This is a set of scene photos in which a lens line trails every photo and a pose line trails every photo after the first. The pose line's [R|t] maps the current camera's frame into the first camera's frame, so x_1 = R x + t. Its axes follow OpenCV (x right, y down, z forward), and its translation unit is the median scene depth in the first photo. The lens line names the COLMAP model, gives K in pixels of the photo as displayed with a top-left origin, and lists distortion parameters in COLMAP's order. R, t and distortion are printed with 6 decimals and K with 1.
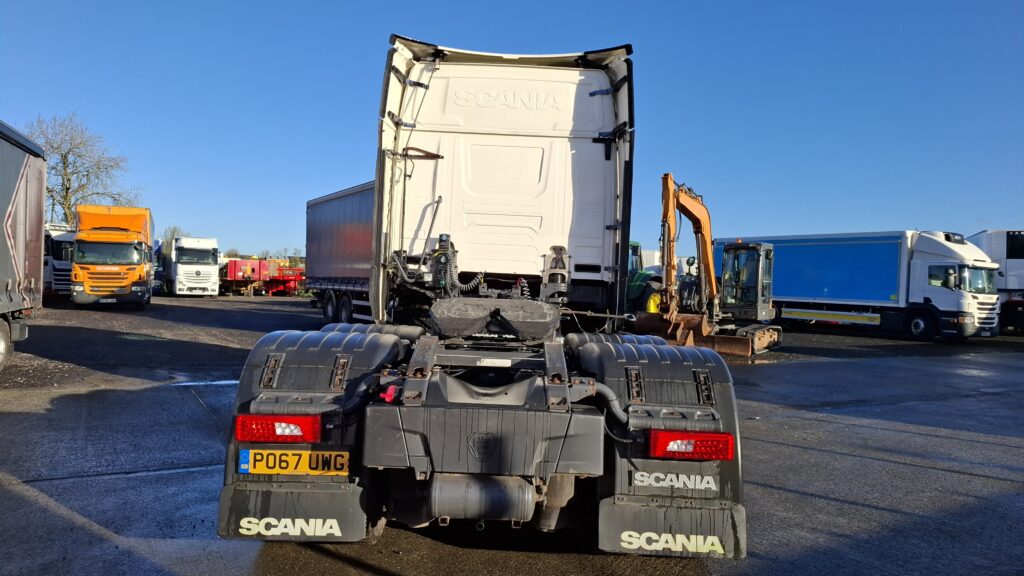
lens RADIAL K [[710.6, 0, 505.5], [0, 710.6, 288.7], [0, 0, 1]] dist [0.073185, -0.081347]
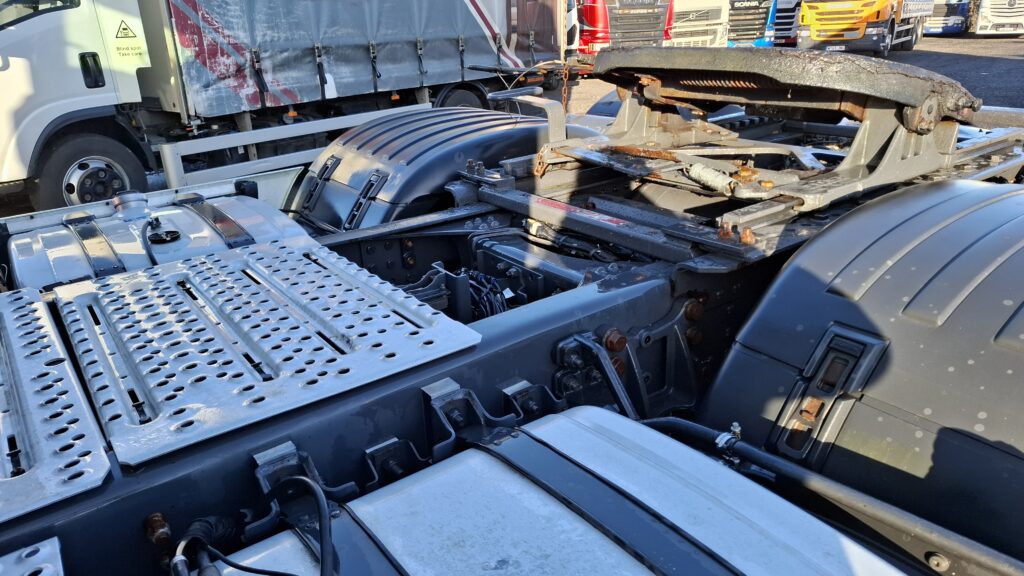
lens RADIAL K [[710.6, 0, 498.3], [0, 710.6, 299.6], [0, 0, 1]] dist [0.073185, -0.081347]
pose [[0.496395, 0.271081, -0.824686, 0.035433], [0.036405, 0.942657, 0.331772, -0.000542], [0.867333, -0.194712, 0.458061, 0.841095]]
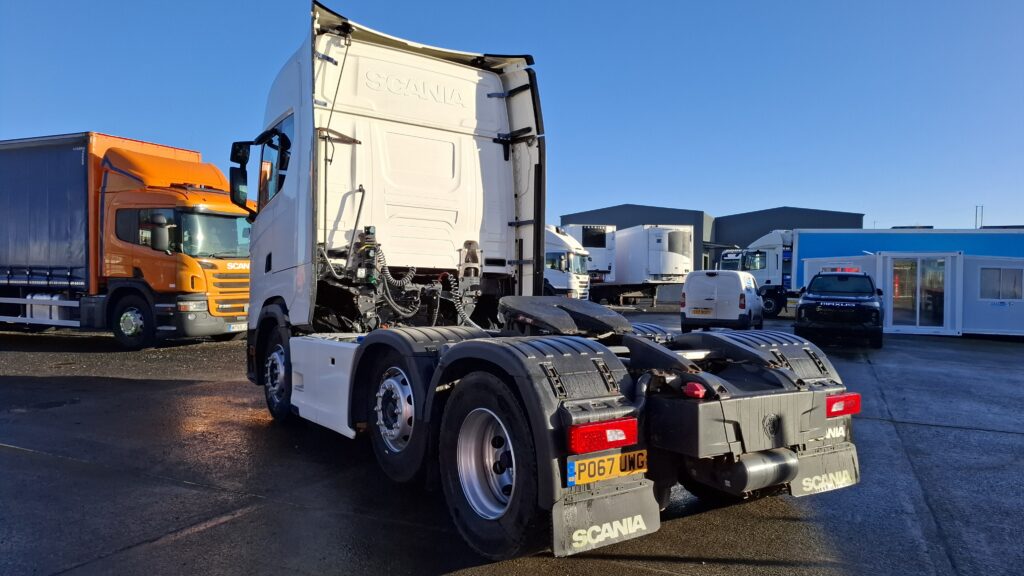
lens RADIAL K [[710.6, 0, 519.9], [0, 710.6, 287.9], [0, 0, 1]] dist [0.073185, -0.081347]
pose [[0.816697, -0.024676, 0.576539, -0.462670], [0.010128, 0.999544, 0.028434, -0.020235], [-0.576978, -0.017383, 0.816575, 0.117503]]
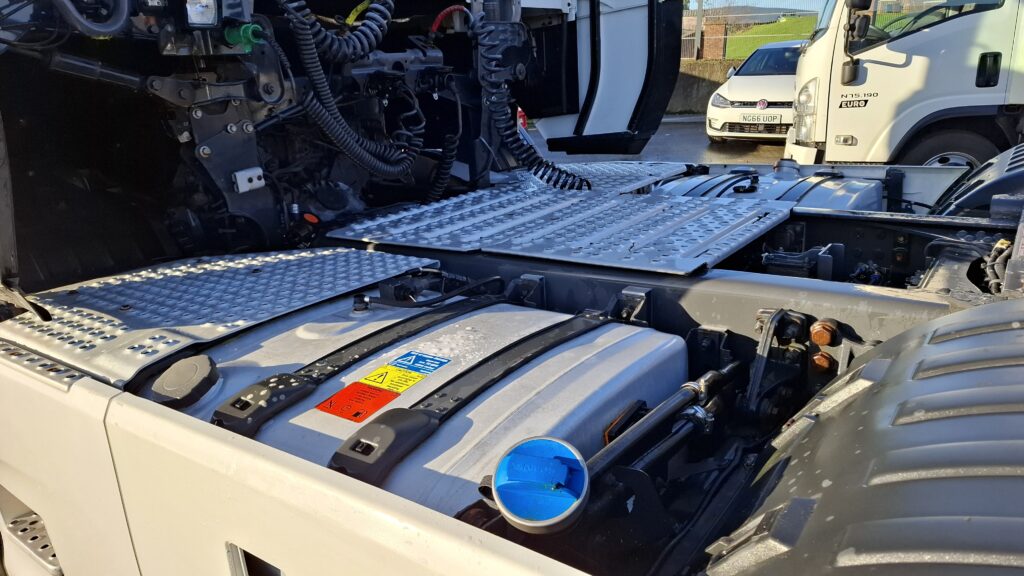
lens RADIAL K [[710.6, 0, 504.2], [0, 710.6, 281.9], [0, 0, 1]] dist [0.073185, -0.081347]
pose [[-0.658344, 0.211985, -0.722250, 0.075701], [0.003075, 0.960274, 0.279043, 0.007992], [0.752711, 0.181486, -0.632843, 0.984539]]
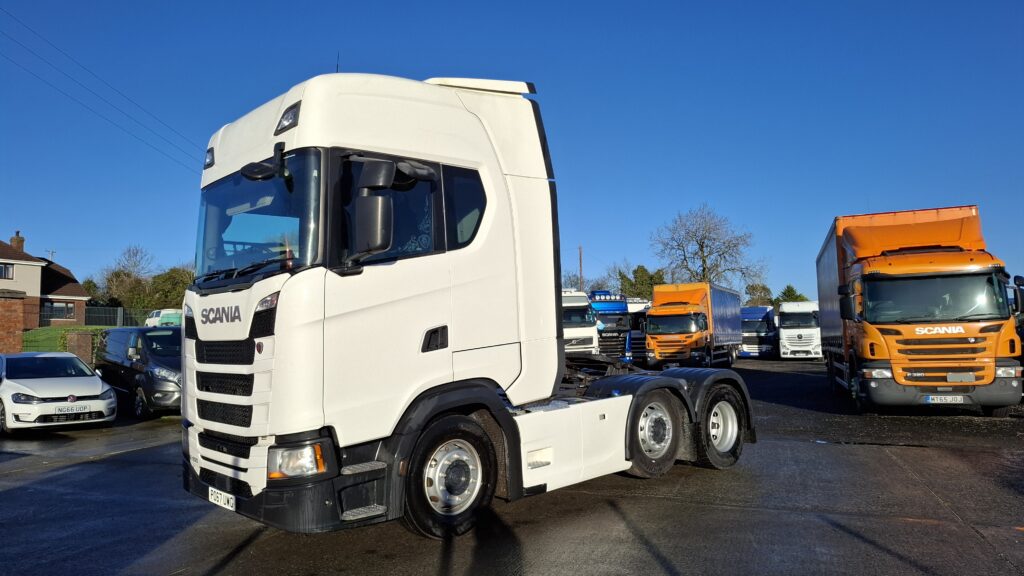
lens RADIAL K [[710.6, 0, 490.9], [0, 710.6, 271.2], [0, 0, 1]] dist [0.073185, -0.081347]
pose [[0.605400, -0.118925, -0.786986, 0.712811], [0.030351, 0.991504, -0.126482, 0.012321], [0.795342, 0.052686, 0.603866, 0.188968]]
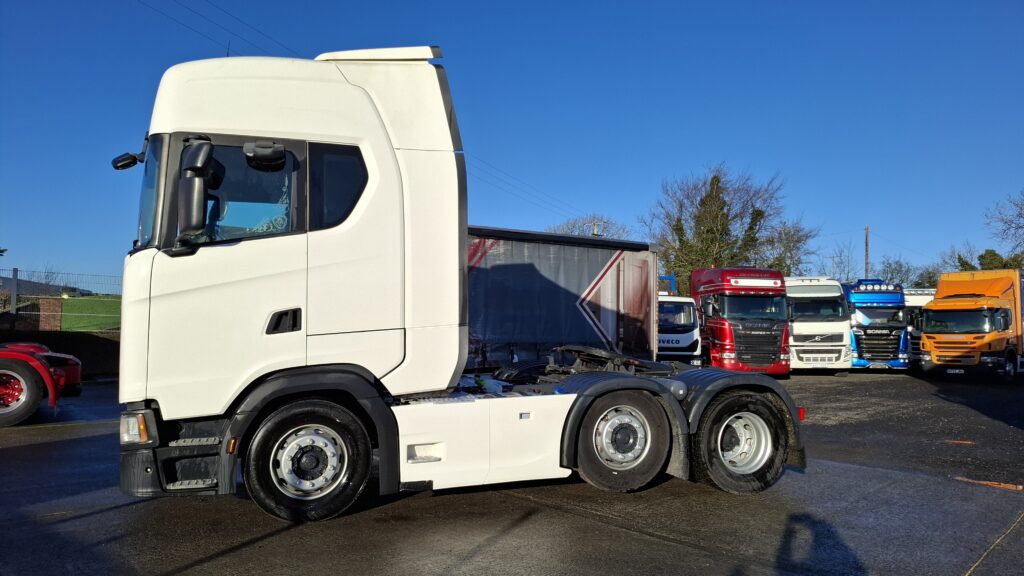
lens RADIAL K [[710.6, 0, 490.4], [0, 710.6, 283.8], [0, 0, 1]] dist [0.073185, -0.081347]
pose [[0.226533, -0.087238, -0.970089, 0.854309], [-0.020380, 0.995338, -0.094268, 0.013714], [0.973790, 0.041125, 0.223699, 0.650294]]
